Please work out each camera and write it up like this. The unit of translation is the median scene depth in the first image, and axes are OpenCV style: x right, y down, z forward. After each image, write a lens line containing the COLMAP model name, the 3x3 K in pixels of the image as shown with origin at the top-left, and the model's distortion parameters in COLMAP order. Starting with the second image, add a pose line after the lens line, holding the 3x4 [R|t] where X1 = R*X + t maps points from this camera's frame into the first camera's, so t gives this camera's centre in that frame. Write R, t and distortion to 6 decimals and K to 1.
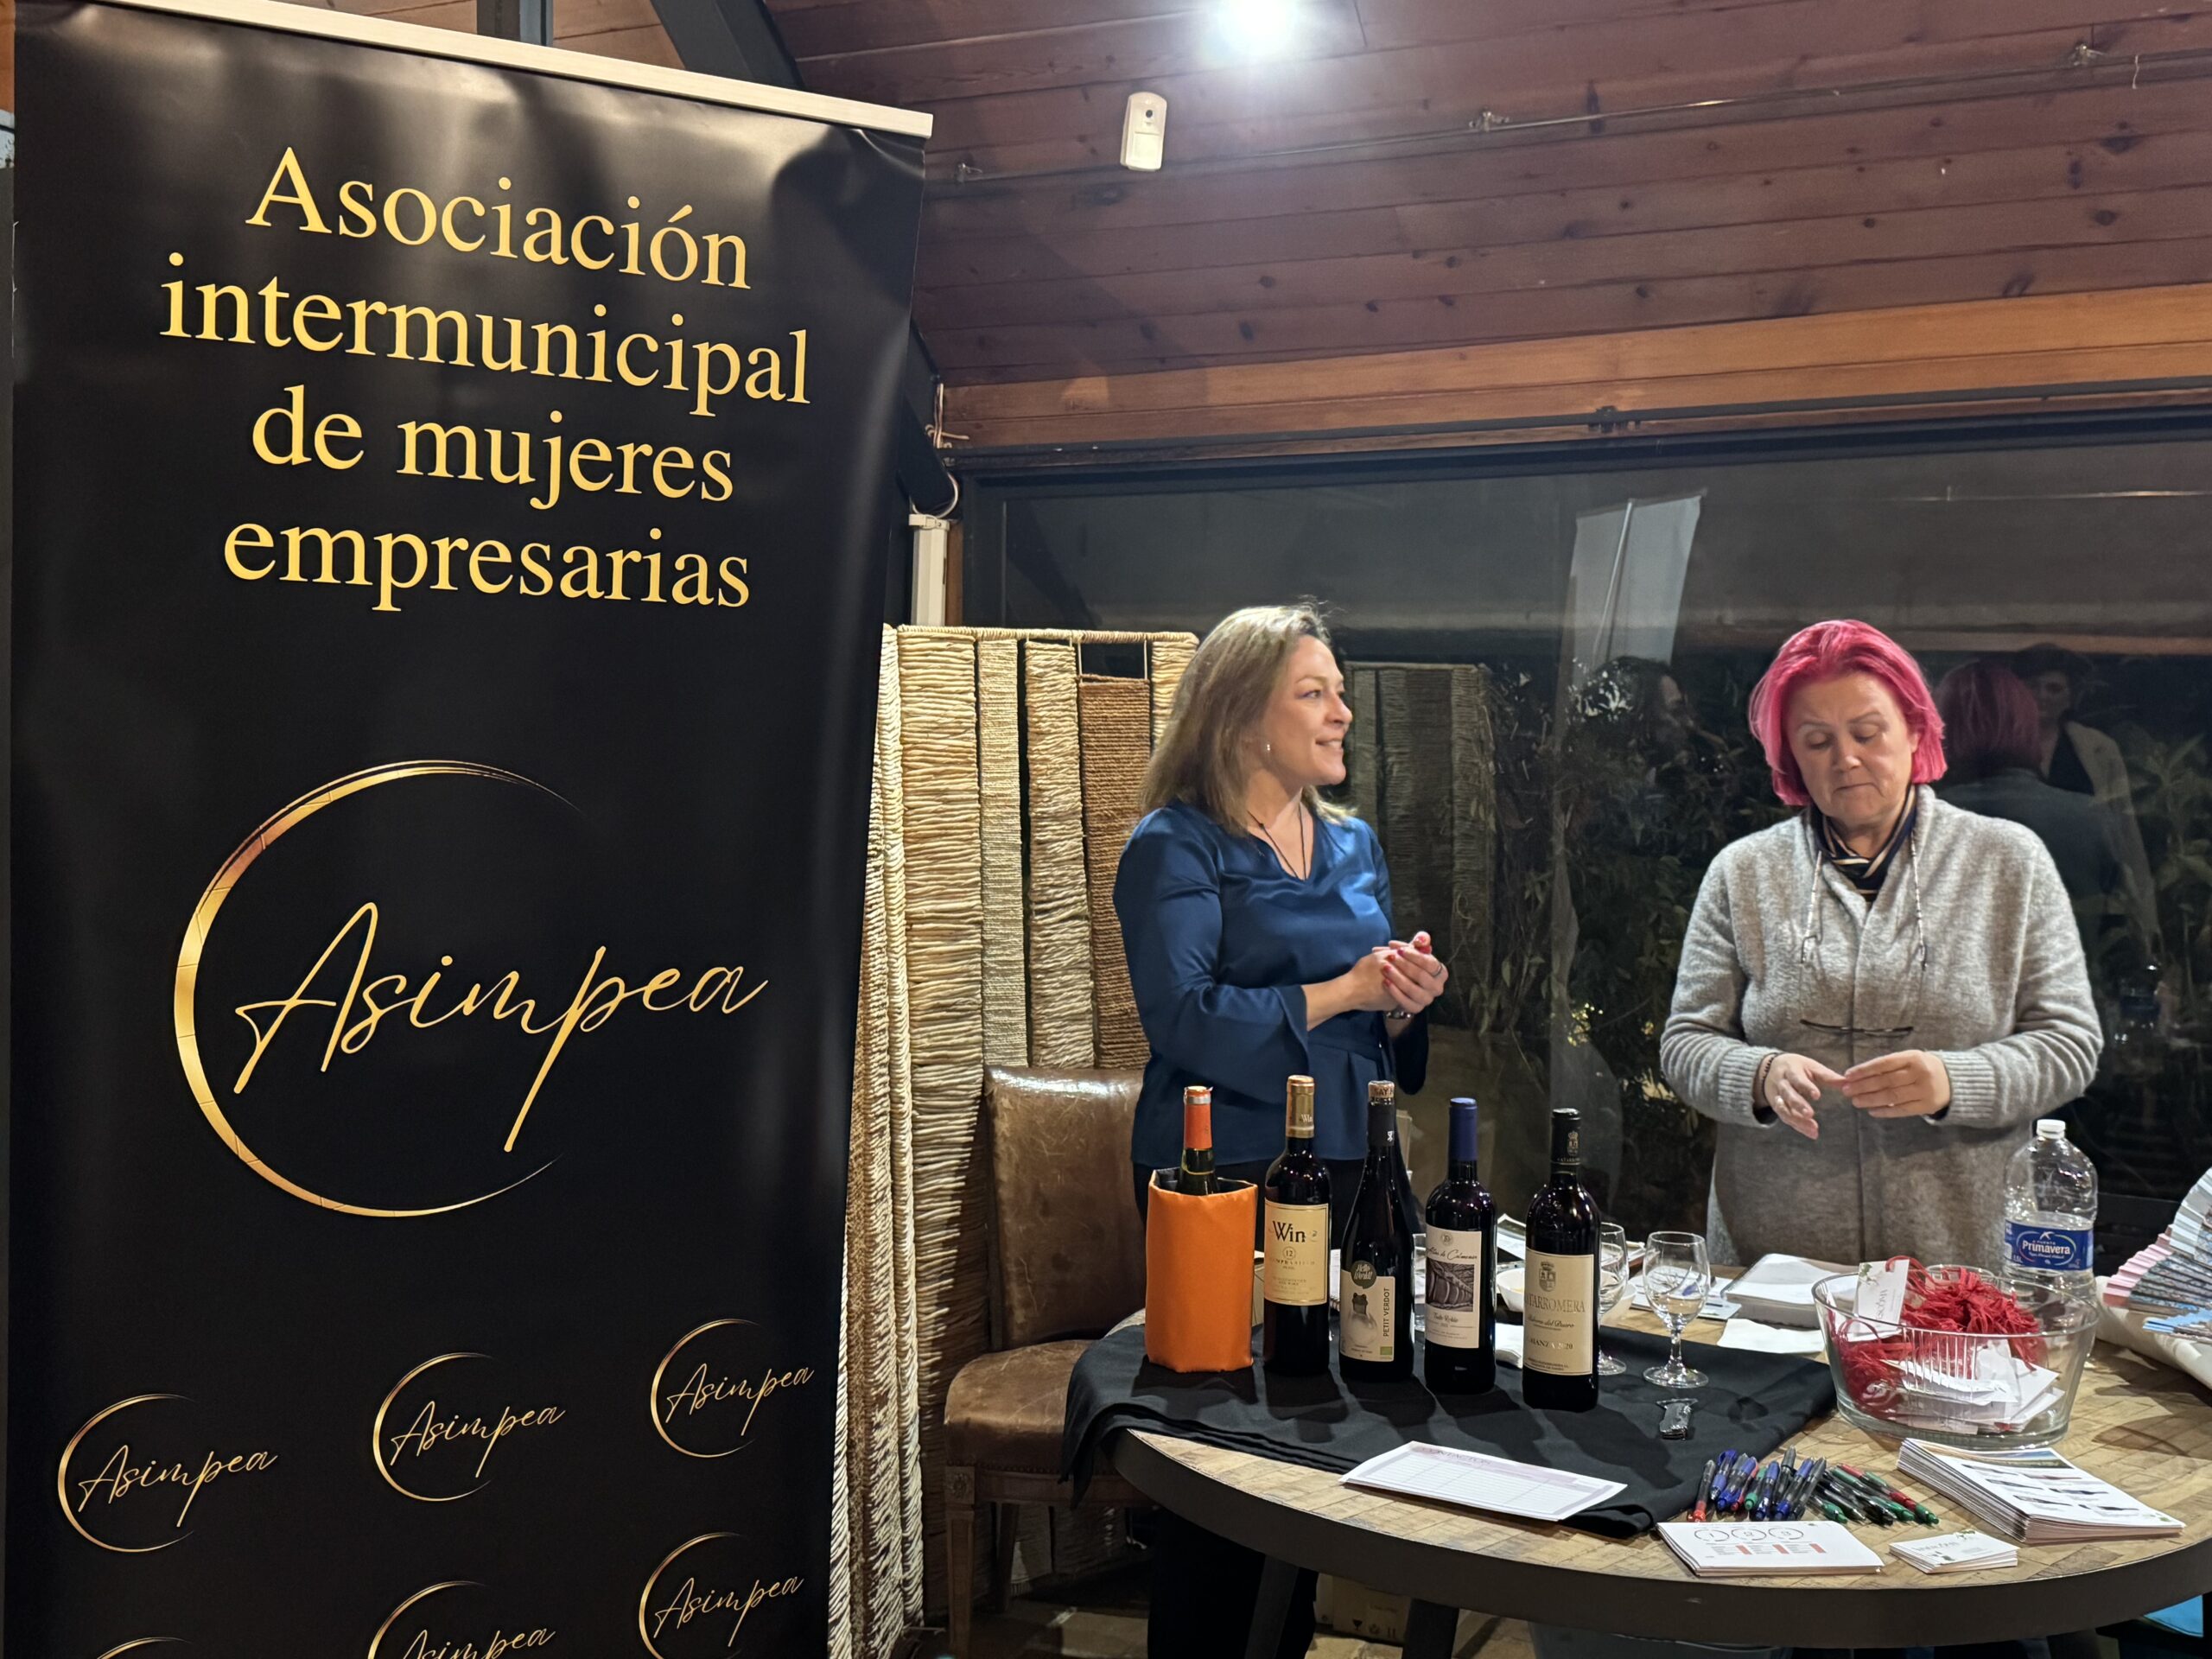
lens RADIAL K [[2298.2, 0, 1106.0], [0, 2298.2, 829.5], [0, 0, 1]] dist [0.249928, -0.573033]
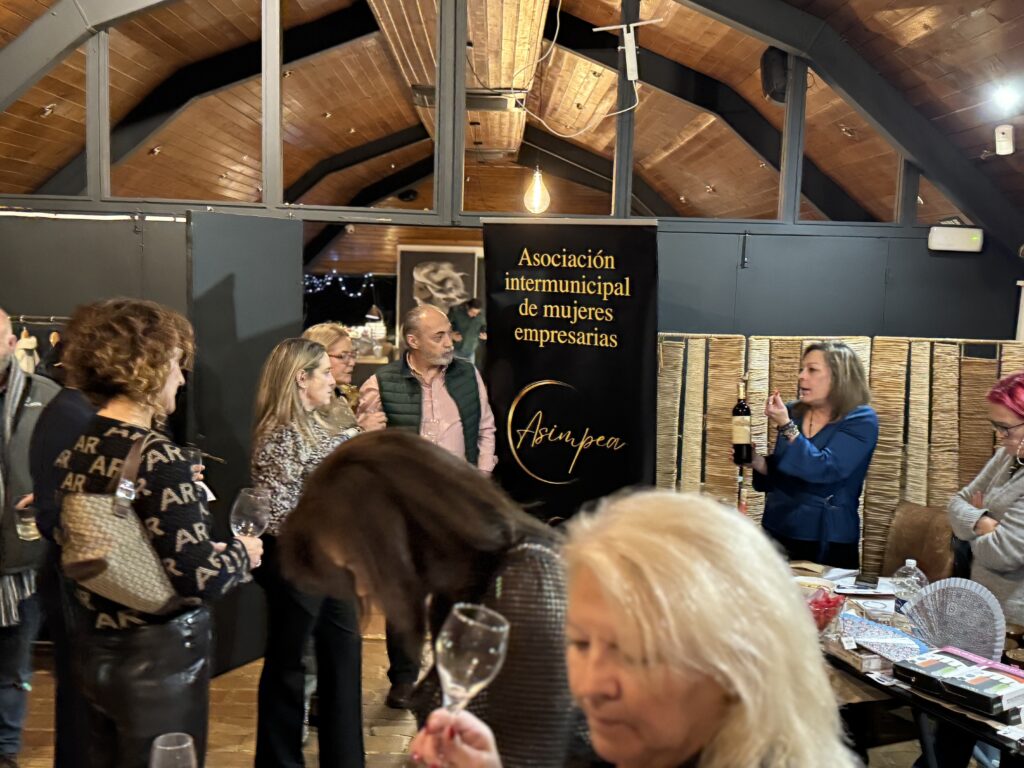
lens RADIAL K [[1153.7, 0, 512.0], [0, 1153.7, 384.0], [0, 0, 1]] dist [0.131202, -0.005757]
pose [[0.441454, 0.088029, -0.892955, 1.585666], [-0.060033, 0.995844, 0.068493, -0.163891], [0.895273, 0.023371, 0.444904, -0.030833]]
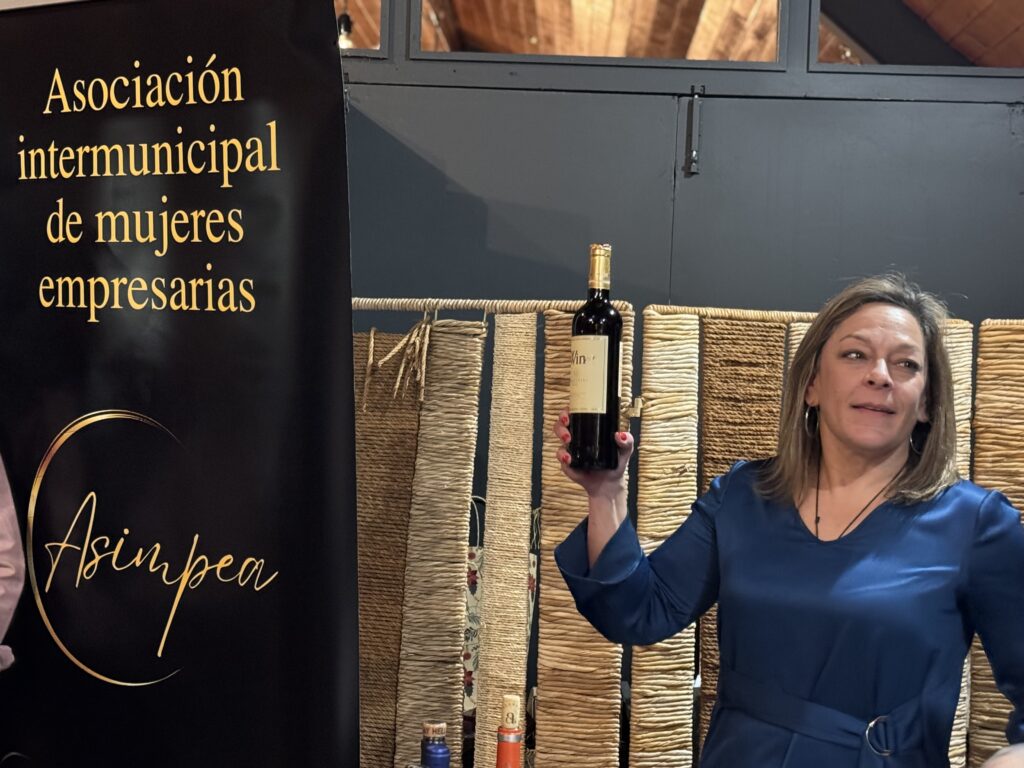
lens RADIAL K [[1839.5, 0, 512.0], [0, 1839.5, 384.0], [0, 0, 1]] dist [0.120687, 0.008152]
pose [[0.396991, 0.005681, -0.917805, 1.022746], [-0.067689, 0.997439, -0.023105, -0.036032], [0.915323, 0.071298, 0.396358, 0.718297]]
